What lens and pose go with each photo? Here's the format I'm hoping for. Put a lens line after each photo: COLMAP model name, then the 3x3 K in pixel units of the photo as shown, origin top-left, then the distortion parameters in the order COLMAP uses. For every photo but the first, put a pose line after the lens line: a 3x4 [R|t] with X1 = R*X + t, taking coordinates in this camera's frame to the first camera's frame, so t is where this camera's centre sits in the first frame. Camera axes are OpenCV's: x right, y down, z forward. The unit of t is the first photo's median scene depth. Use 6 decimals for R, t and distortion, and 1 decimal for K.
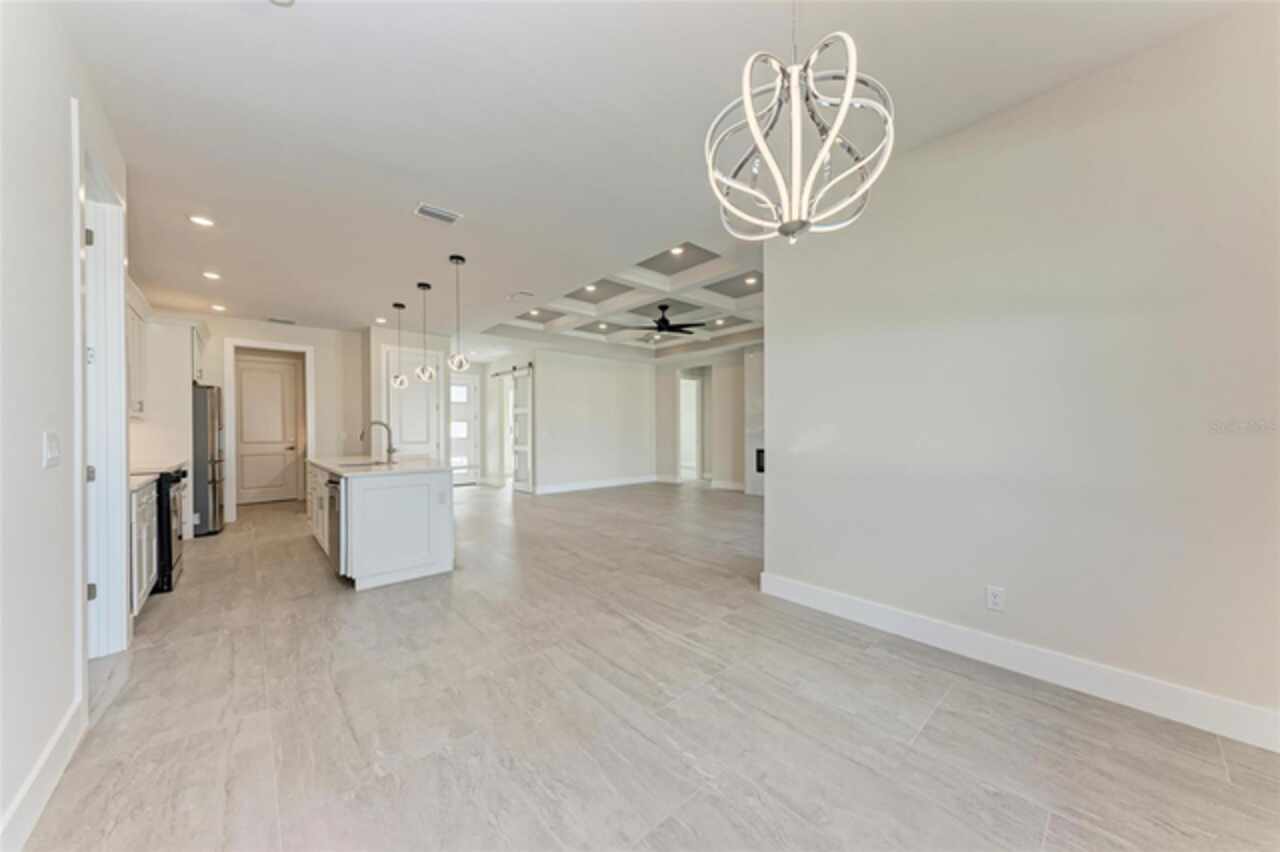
lens RADIAL K [[439.7, 0, 643.1], [0, 439.7, 436.3], [0, 0, 1]] dist [0.010252, -0.001706]
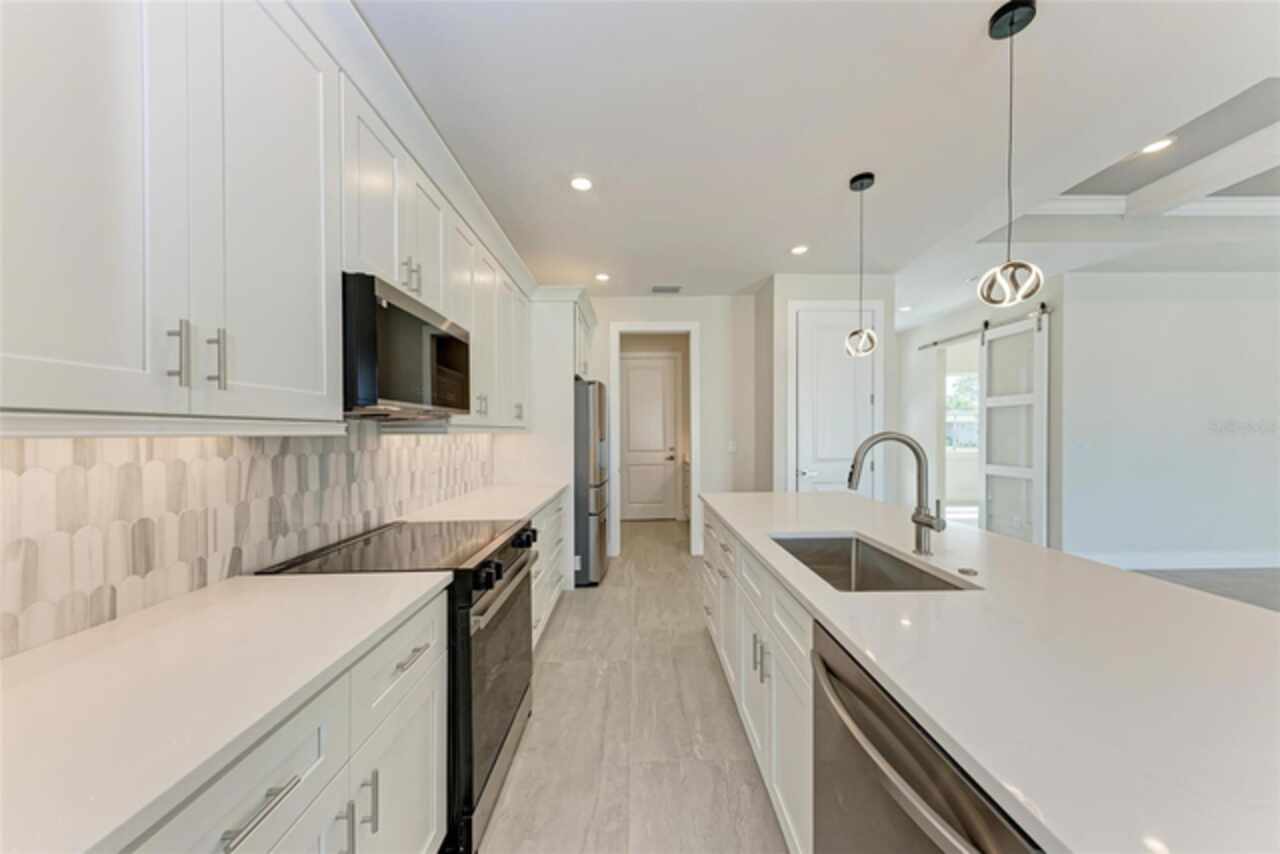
lens RADIAL K [[439.7, 0, 650.2], [0, 439.7, 429.8], [0, 0, 1]] dist [0.010252, -0.001706]
pose [[0.764990, -0.004798, -0.644024, -0.389756], [-0.003336, 0.999929, -0.011412, -0.022815], [0.644033, 0.010878, 0.764920, 0.453587]]
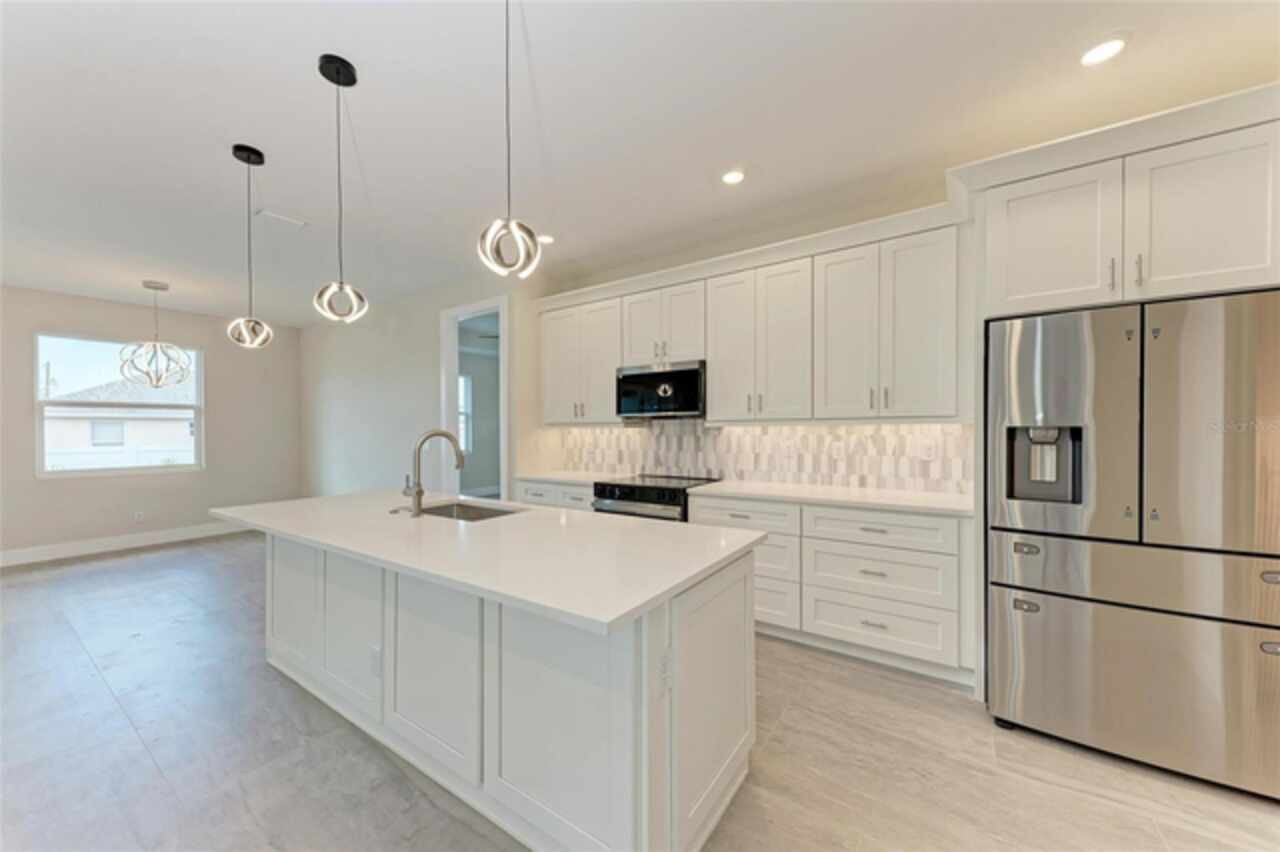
lens RADIAL K [[467.6, 0, 639.9], [0, 467.6, 423.0], [0, 0, 1]] dist [0.004104, -0.000144]
pose [[-0.969356, 0.010735, -0.245424, -0.498497], [0.010580, 0.999942, 0.001952, -0.029127], [0.245430, -0.000704, -0.969414, 1.074732]]
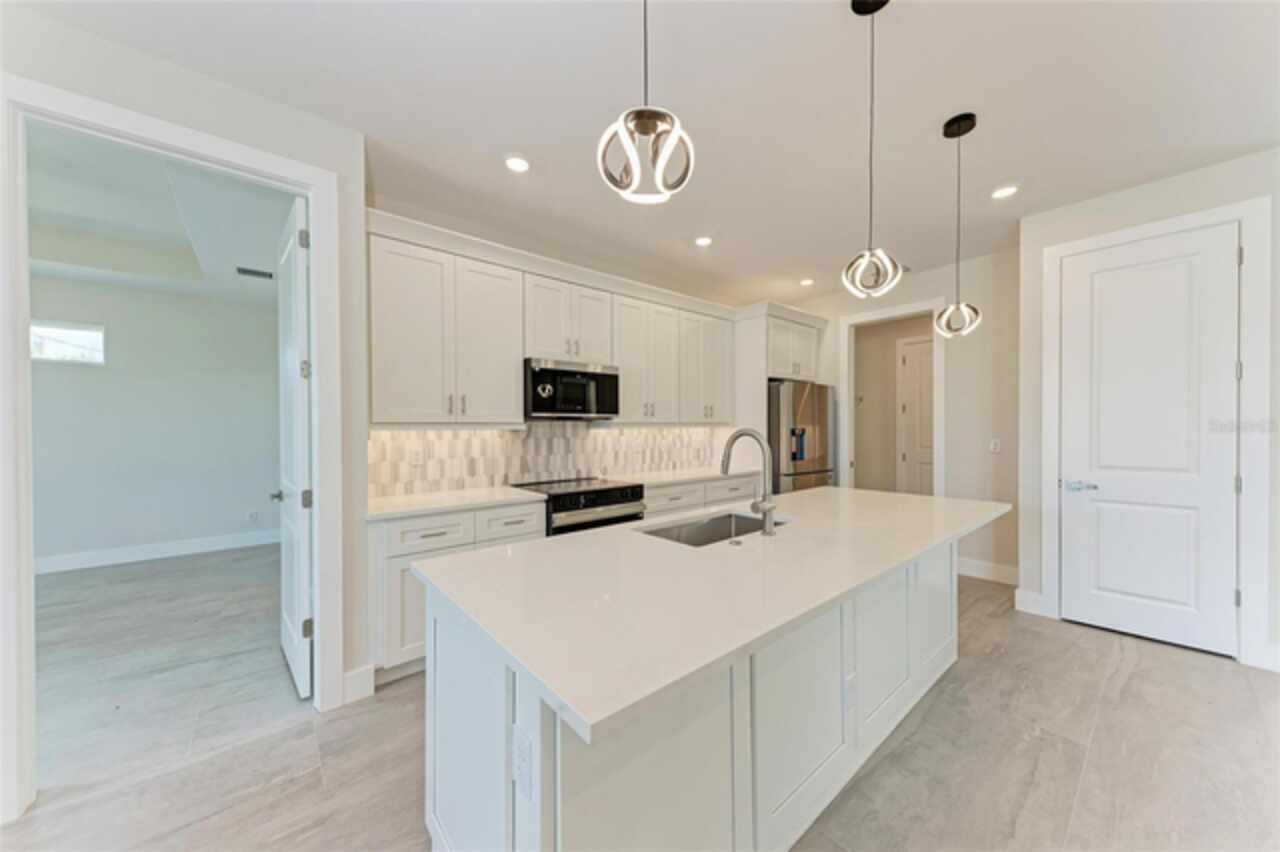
lens RADIAL K [[439.7, 0, 647.8], [0, 439.7, 427.6], [0, 0, 1]] dist [0.010252, -0.001706]
pose [[-0.015285, 0.002174, -0.999881, -0.170564], [-0.004130, 0.999989, 0.002237, -0.025686], [0.999875, 0.004164, -0.015276, 0.648751]]
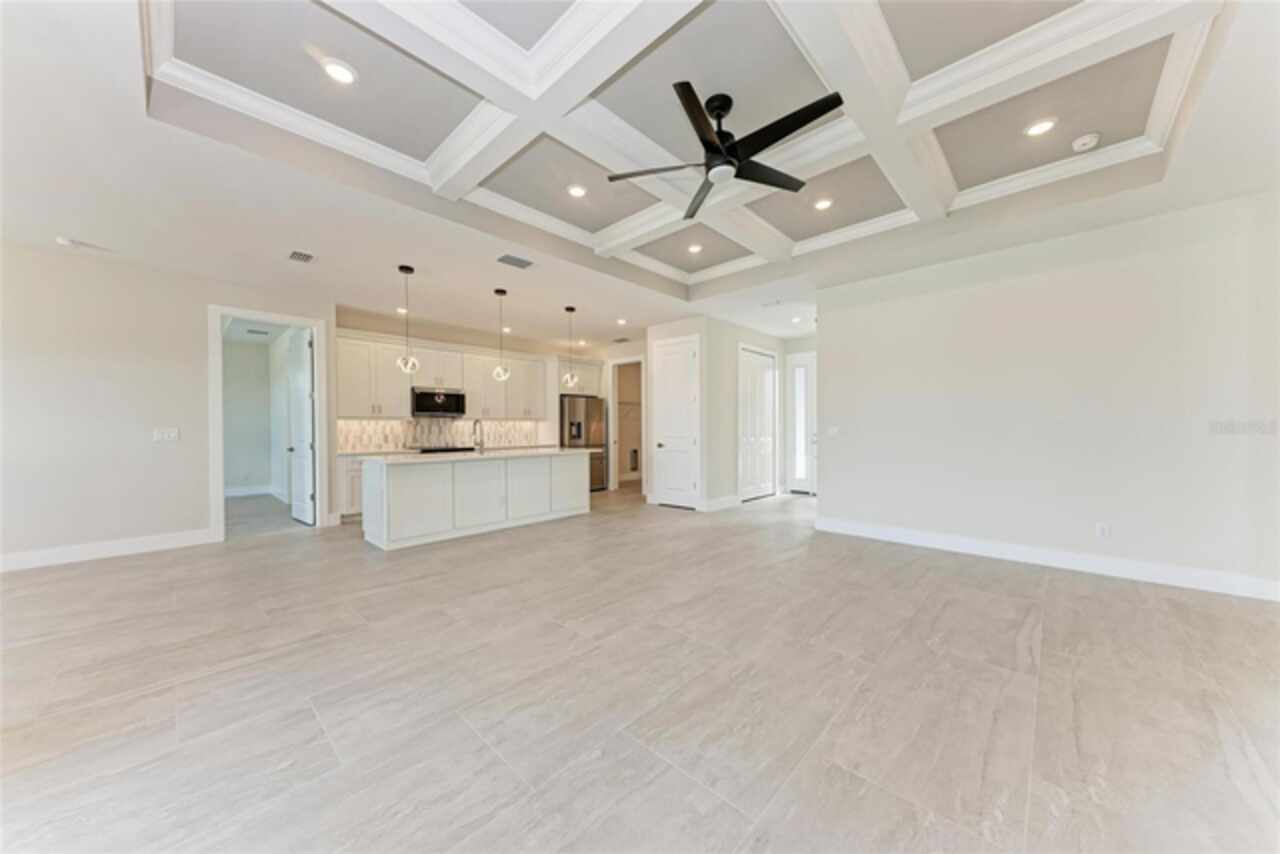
lens RADIAL K [[439.7, 0, 651.1], [0, 439.7, 431.1], [0, 0, 1]] dist [0.010252, -0.001706]
pose [[0.100344, 0.009259, -0.994910, 0.385899], [-0.005467, 0.999947, 0.008755, -0.010735], [0.994938, 0.004560, 0.100389, 0.936293]]
